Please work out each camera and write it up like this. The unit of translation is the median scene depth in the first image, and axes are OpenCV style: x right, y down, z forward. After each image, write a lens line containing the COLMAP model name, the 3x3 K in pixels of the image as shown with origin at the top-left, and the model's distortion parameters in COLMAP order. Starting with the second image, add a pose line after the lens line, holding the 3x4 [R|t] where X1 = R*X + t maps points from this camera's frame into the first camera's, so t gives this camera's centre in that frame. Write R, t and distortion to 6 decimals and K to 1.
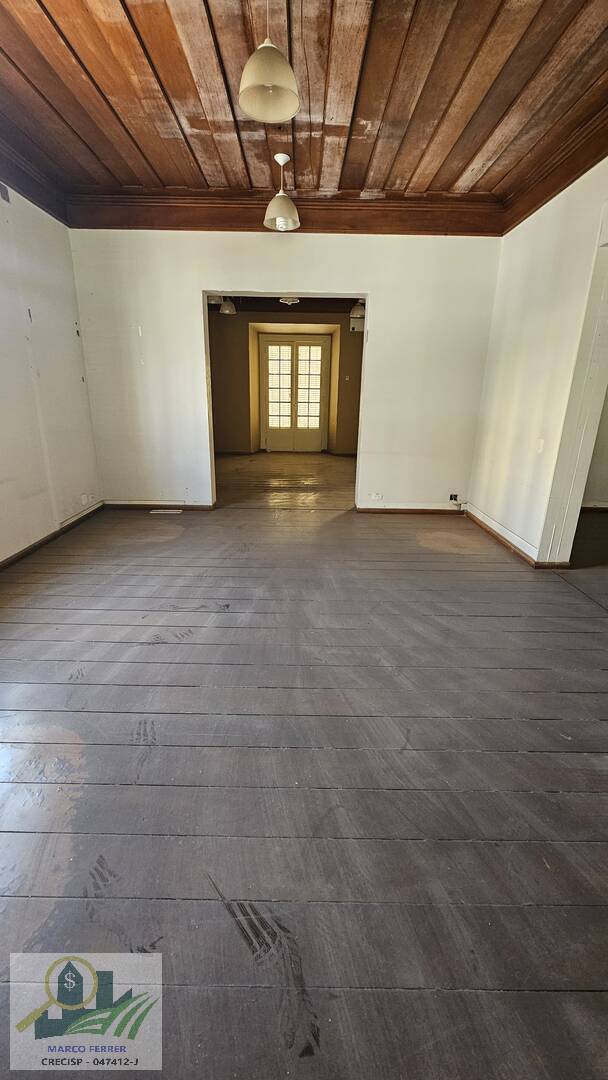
lens RADIAL K [[451.9, 0, 301.2], [0, 451.9, 535.6], [0, 0, 1]] dist [-0.000287, 0.000460]
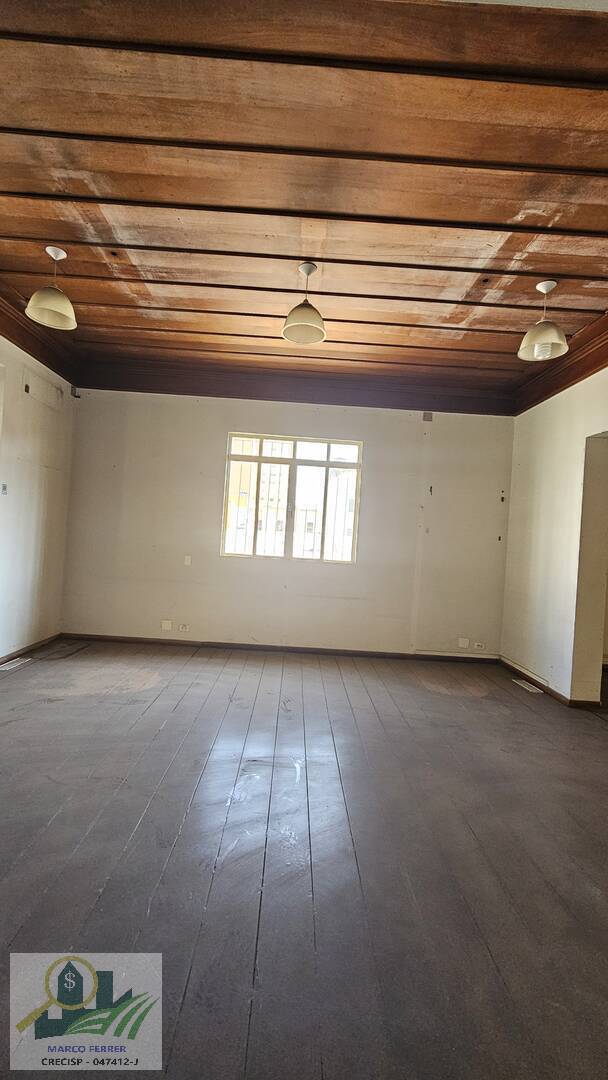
lens RADIAL K [[451.9, 0, 301.2], [0, 451.9, 535.6], [0, 0, 1]] dist [-0.000287, 0.000460]
pose [[0.020997, -0.018010, -0.999617, 0.780419], [-0.371390, 0.928153, -0.024523, -0.197703], [0.928240, 0.371762, 0.012799, 0.718987]]
